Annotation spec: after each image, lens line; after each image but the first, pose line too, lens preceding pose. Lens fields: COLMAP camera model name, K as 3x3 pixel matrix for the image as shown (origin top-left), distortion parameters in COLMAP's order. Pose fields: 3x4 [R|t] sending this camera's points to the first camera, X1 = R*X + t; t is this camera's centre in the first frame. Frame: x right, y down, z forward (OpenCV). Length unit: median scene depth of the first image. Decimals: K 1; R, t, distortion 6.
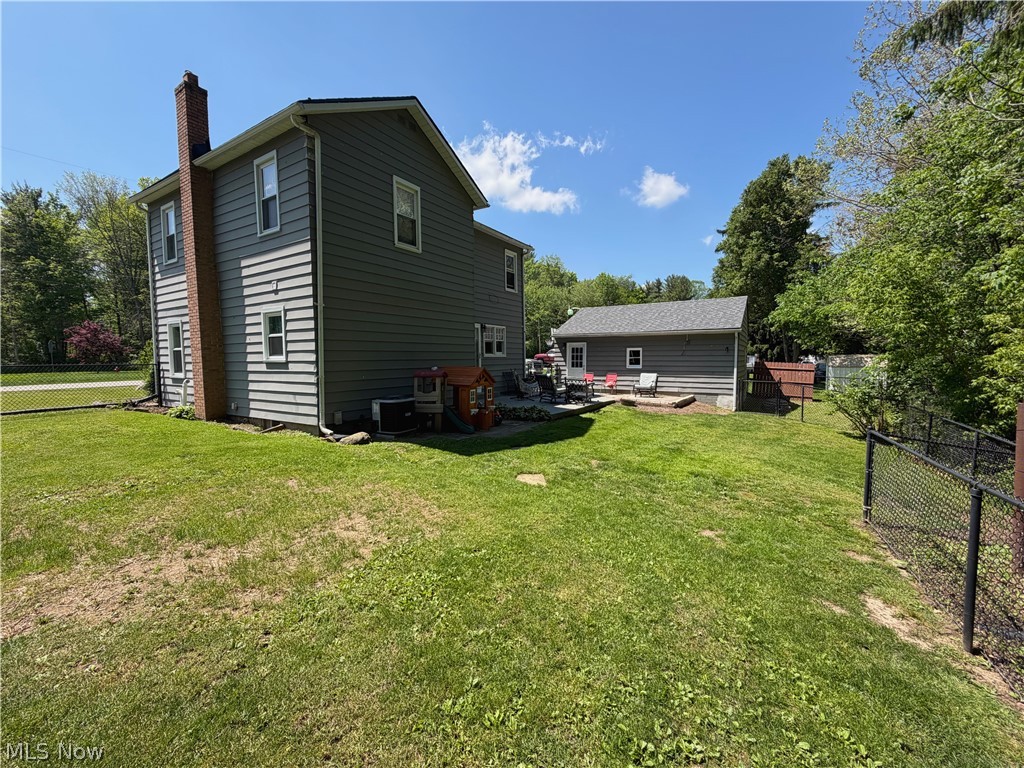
lens RADIAL K [[412.3, 0, 510.7], [0, 412.3, 386.1], [0, 0, 1]] dist [0.001355, -0.000452]
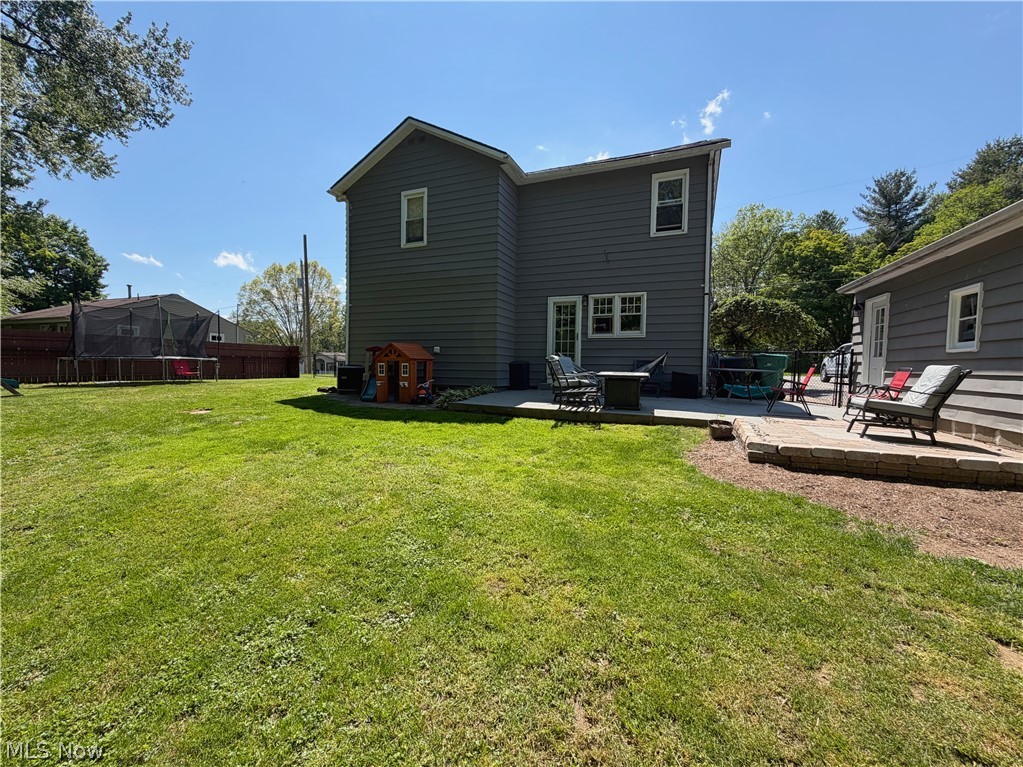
lens RADIAL K [[411.9, 0, 509.9], [0, 411.9, 385.8], [0, 0, 1]] dist [0.001355, -0.000452]
pose [[0.175924, 0.054793, -0.982878, 0.643385], [-0.080453, 0.995910, 0.041119, -0.002637], [0.981111, 0.071841, 0.179613, 0.708588]]
